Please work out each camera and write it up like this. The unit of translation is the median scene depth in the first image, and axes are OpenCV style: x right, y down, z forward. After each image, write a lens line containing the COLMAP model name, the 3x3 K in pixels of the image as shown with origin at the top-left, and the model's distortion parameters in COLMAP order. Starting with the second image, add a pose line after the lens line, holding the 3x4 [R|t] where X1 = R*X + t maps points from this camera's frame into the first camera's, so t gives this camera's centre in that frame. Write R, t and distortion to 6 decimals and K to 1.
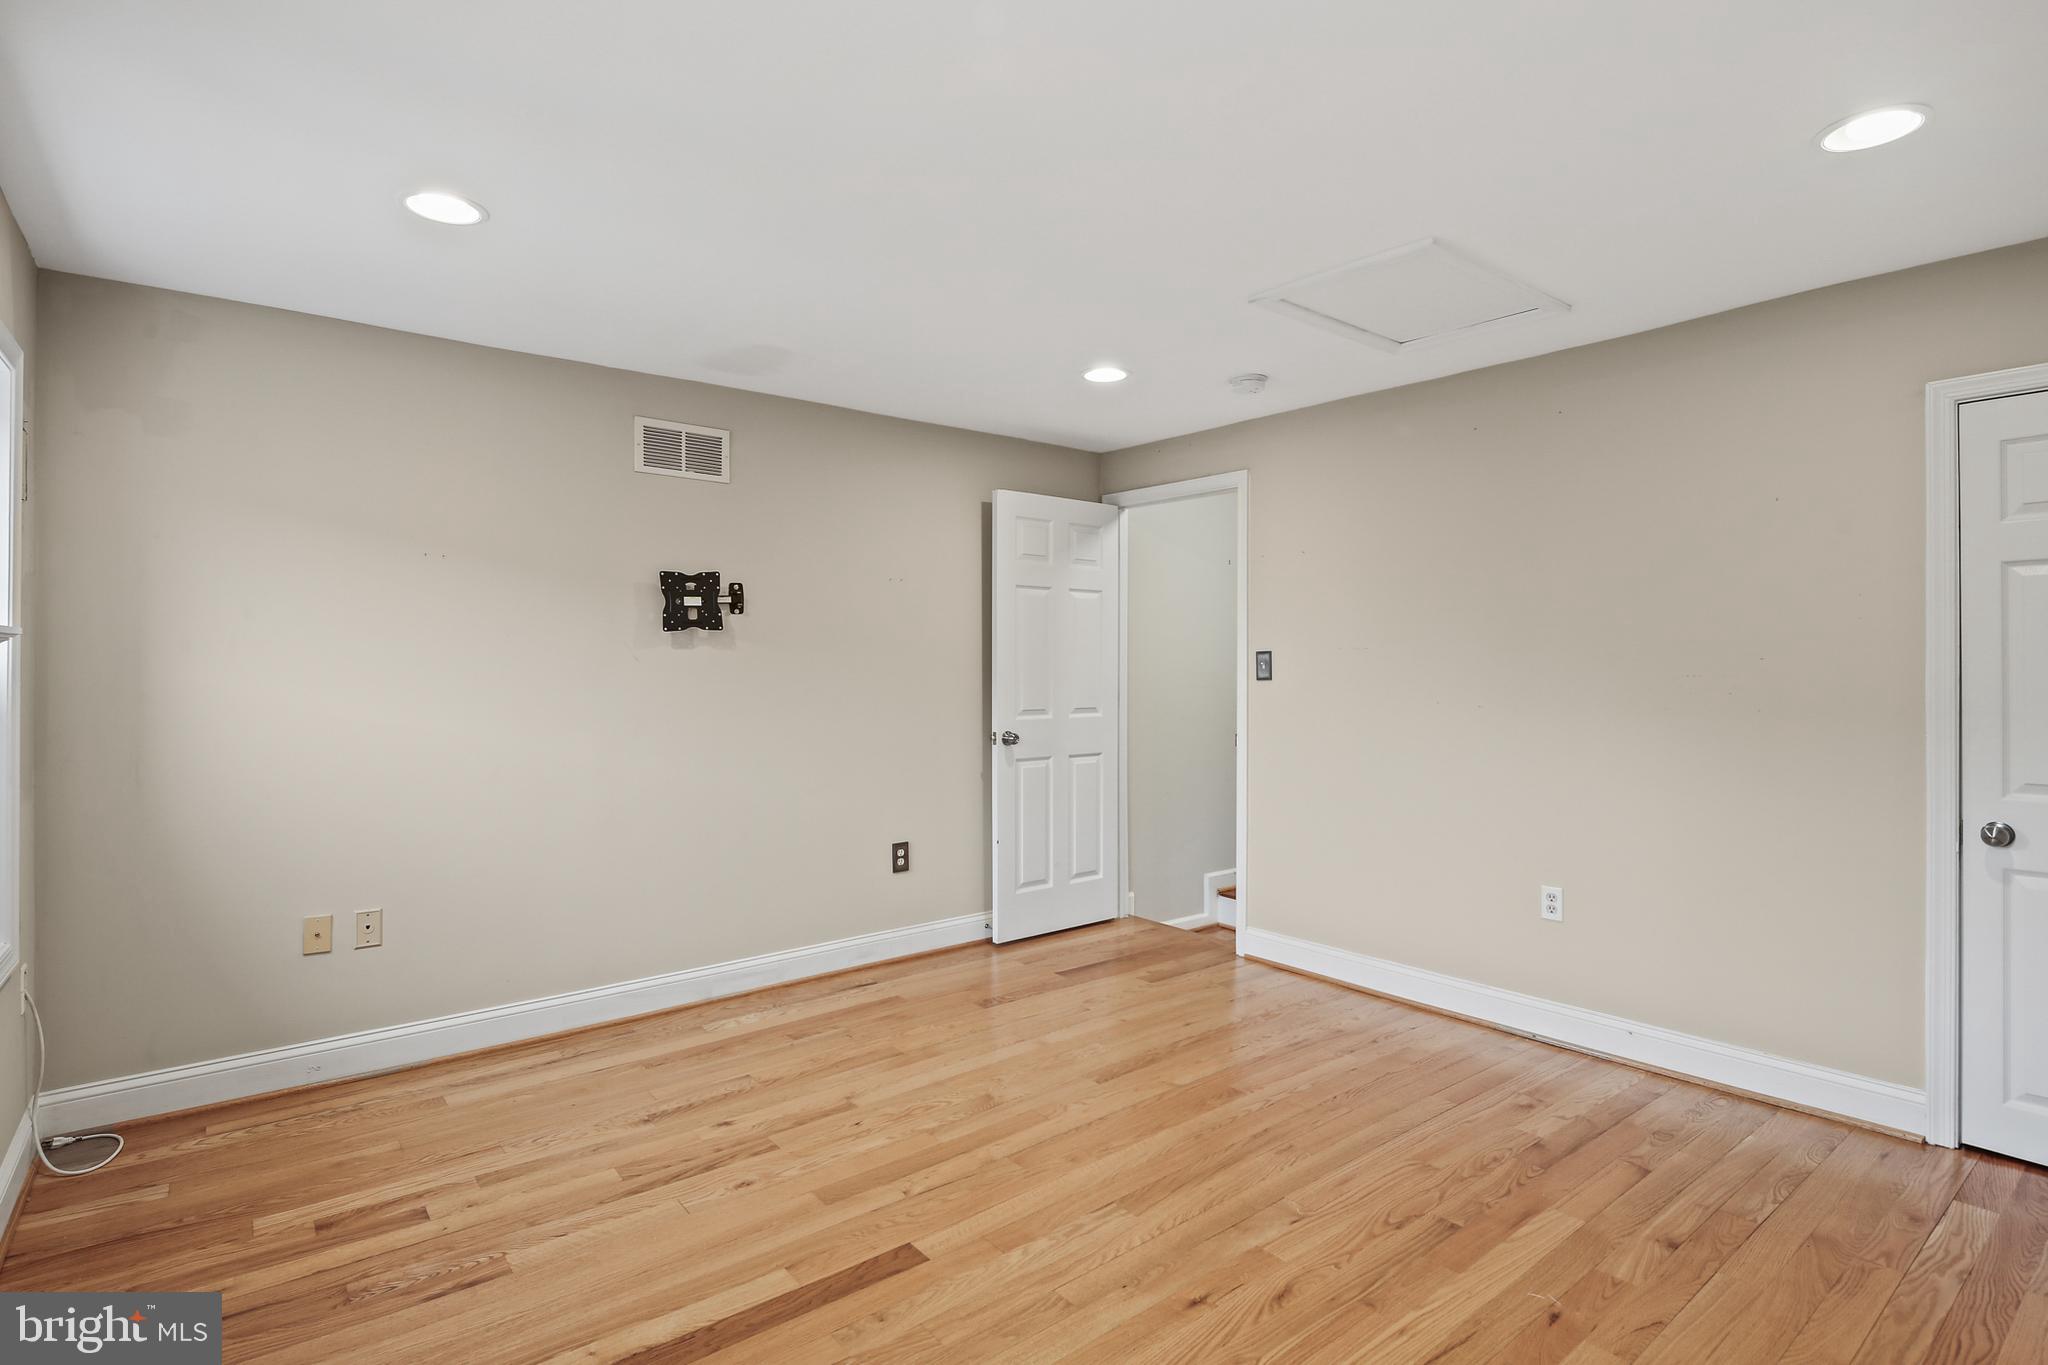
lens RADIAL K [[999.3, 0, 1017.6], [0, 999.3, 662.4], [0, 0, 1]] dist [0.008176, -0.005169]
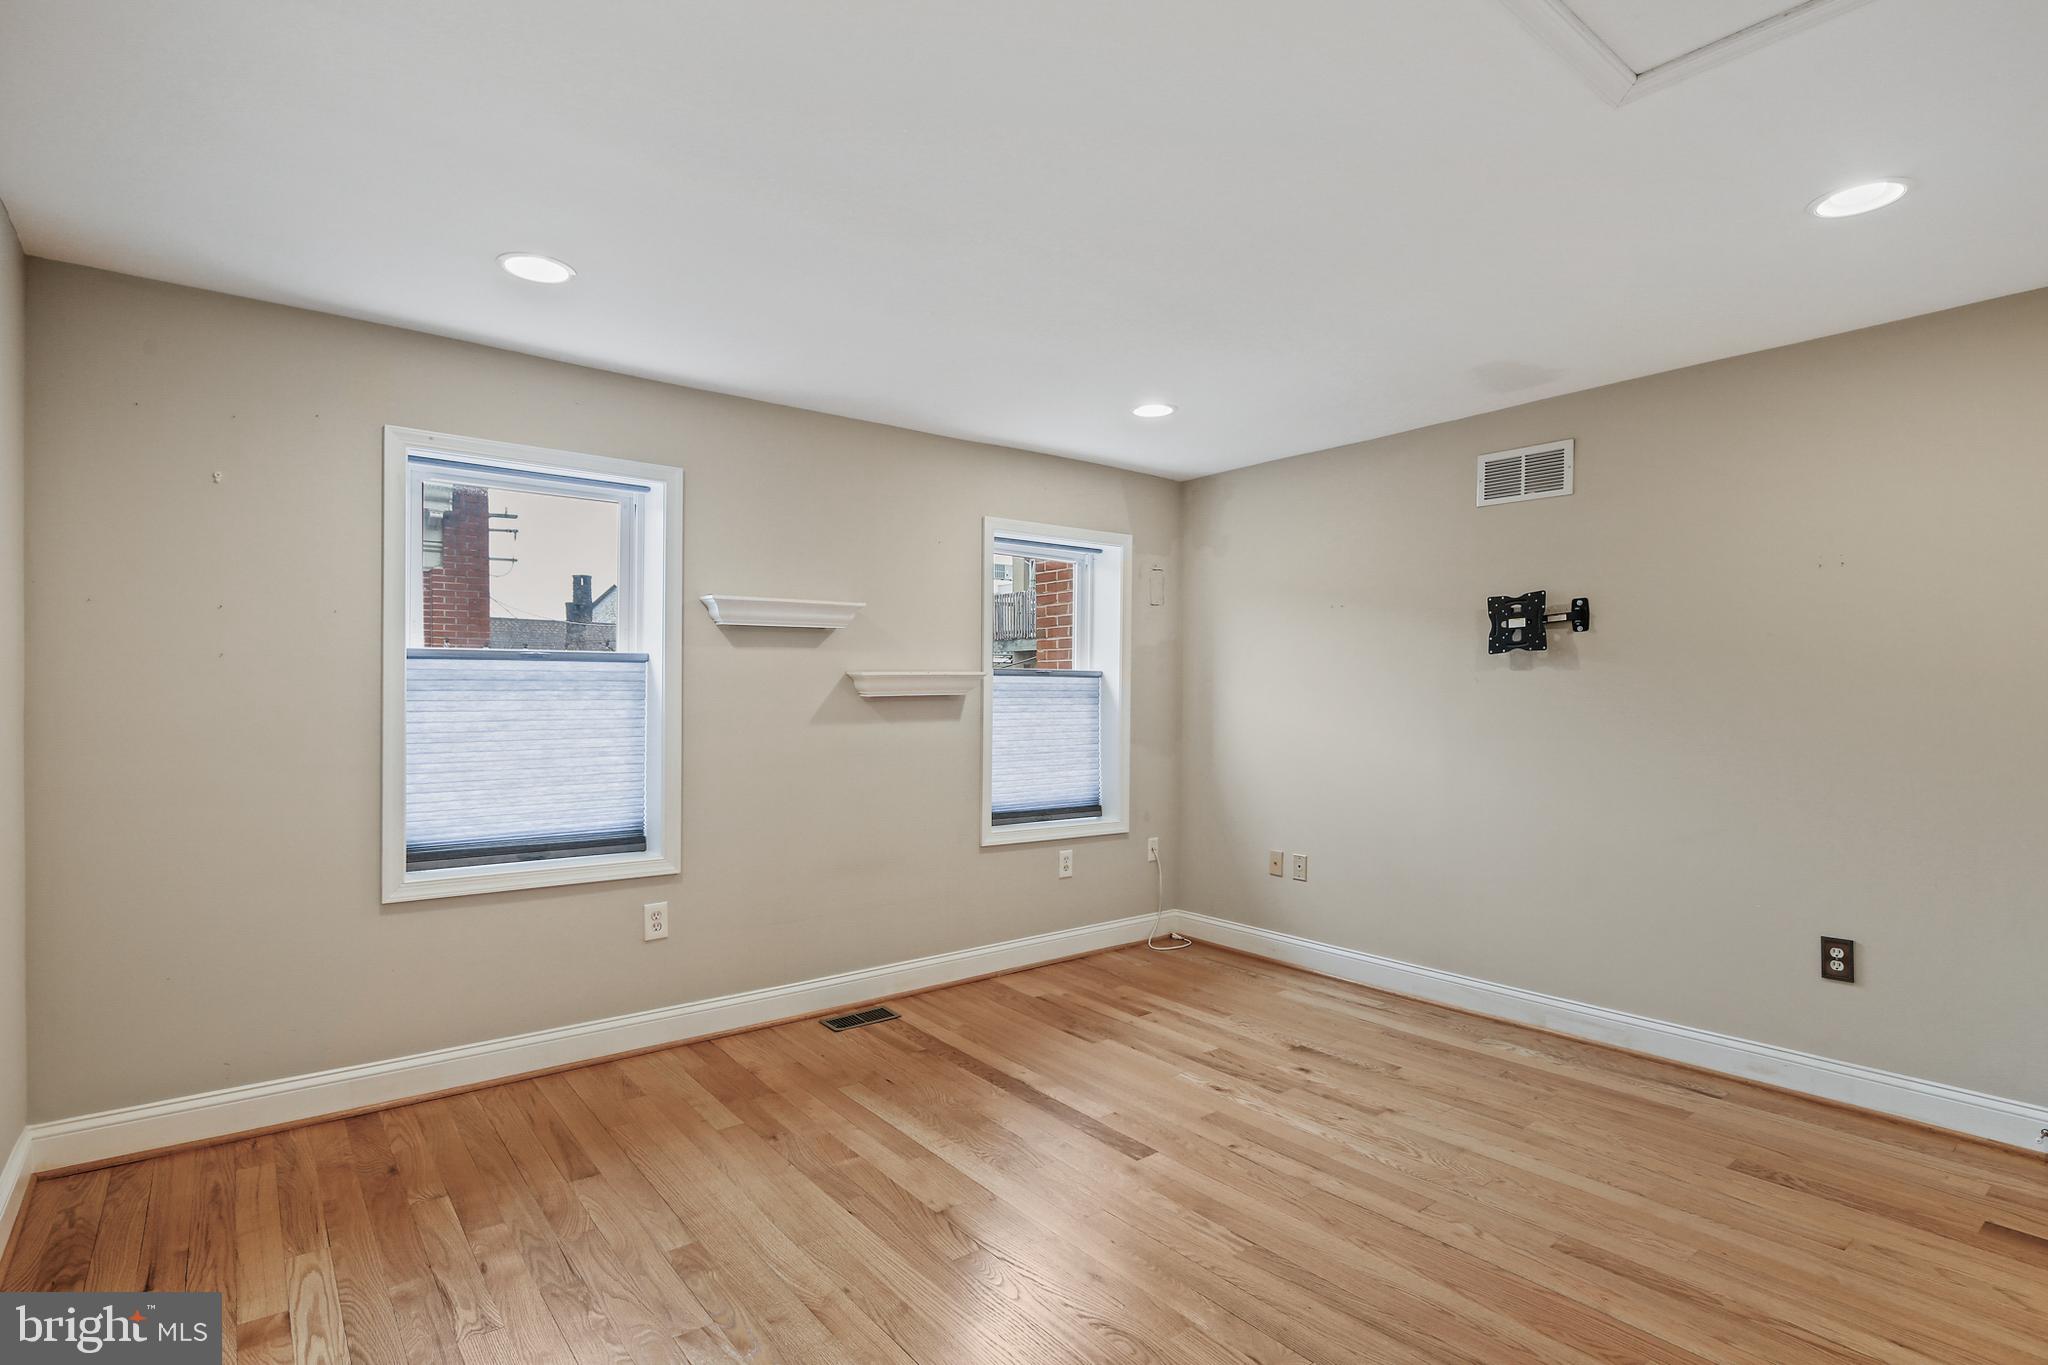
lens RADIAL K [[999.3, 0, 1025.5], [0, 999.3, 673.1], [0, 0, 1]] dist [0.008176, -0.005169]
pose [[0.007617, -0.016658, -0.999832, 0.692688], [0.003712, 0.999855, -0.016630, 0.004505], [0.999964, -0.003585, 0.007678, 0.504680]]
